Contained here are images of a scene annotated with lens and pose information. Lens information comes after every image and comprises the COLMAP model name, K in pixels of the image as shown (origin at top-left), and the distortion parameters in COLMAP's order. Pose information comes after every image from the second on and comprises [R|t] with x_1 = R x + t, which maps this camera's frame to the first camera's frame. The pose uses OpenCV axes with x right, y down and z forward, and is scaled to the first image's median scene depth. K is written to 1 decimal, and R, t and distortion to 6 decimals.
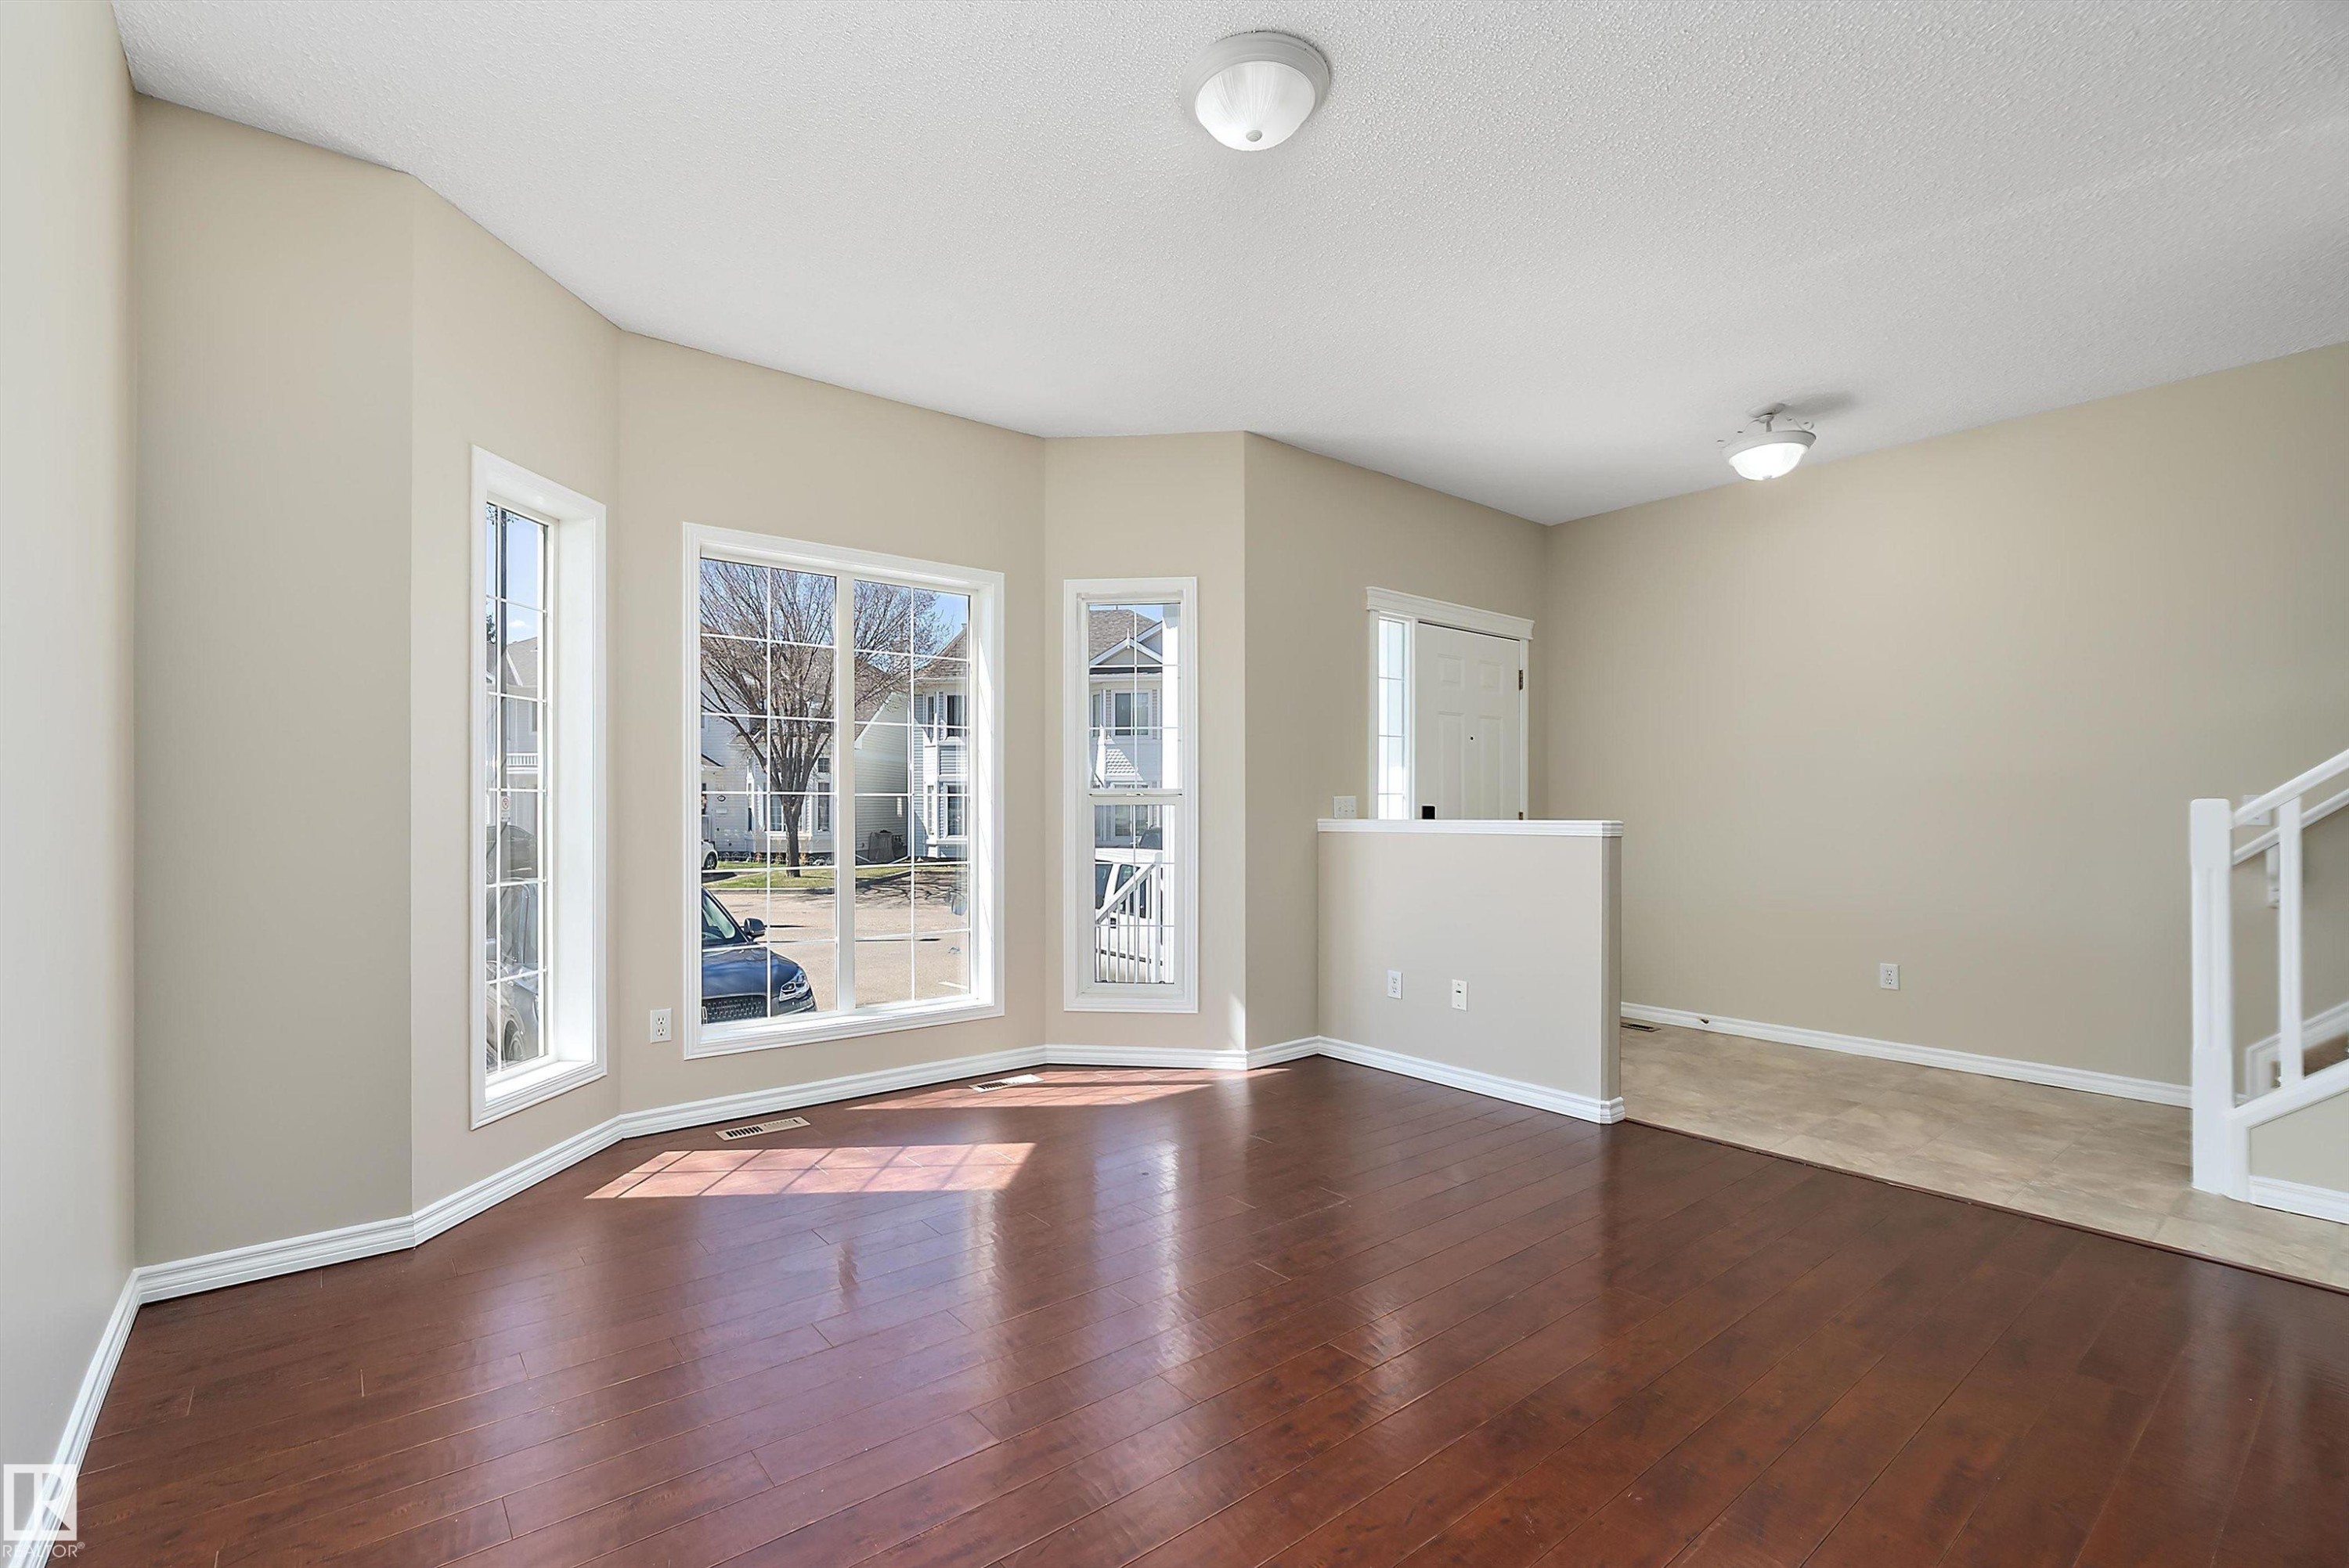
lens RADIAL K [[1045.3, 0, 1152.6], [0, 1045.3, 803.8], [0, 0, 1]] dist [-0.007494, 0.000341]
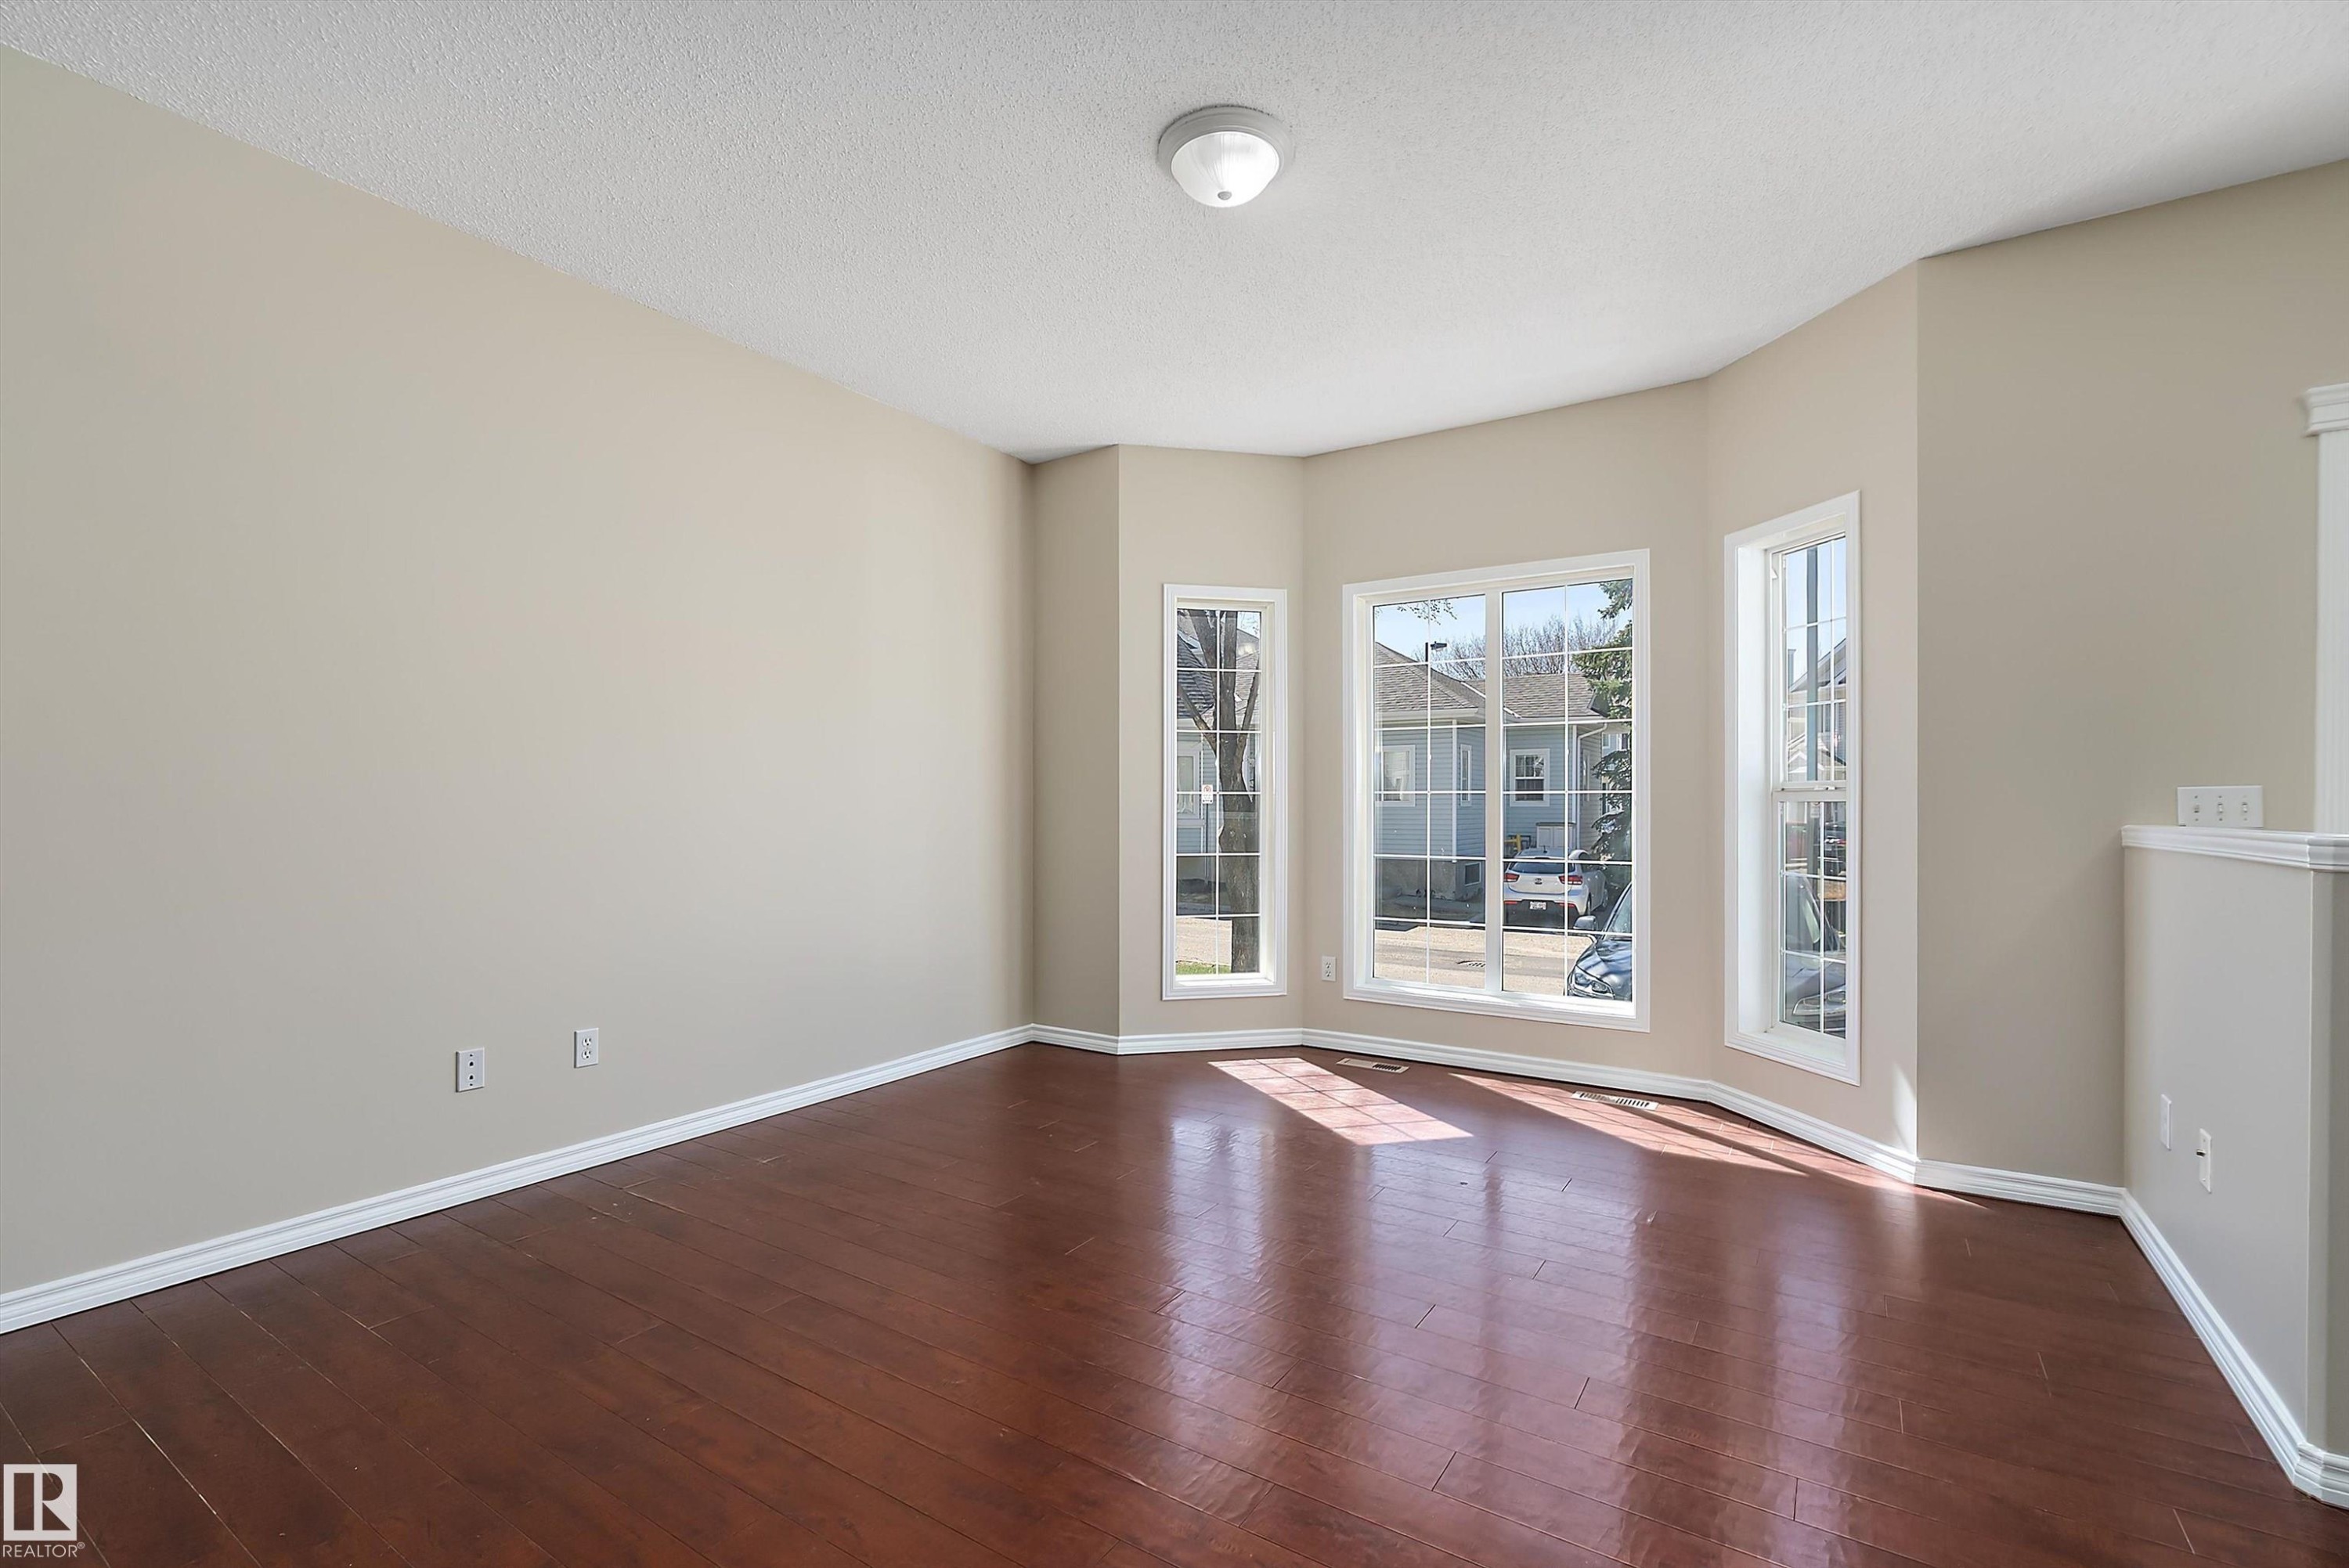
lens RADIAL K [[1045.3, 0, 1159.4], [0, 1045.3, 806.3], [0, 0, 1]] dist [-0.007494, 0.000341]
pose [[0.308743, 0.002815, -0.951141, 0.995320], [0.005744, 0.999972, 0.004824, -0.003400], [0.951128, -0.006952, 0.308719, 0.524858]]
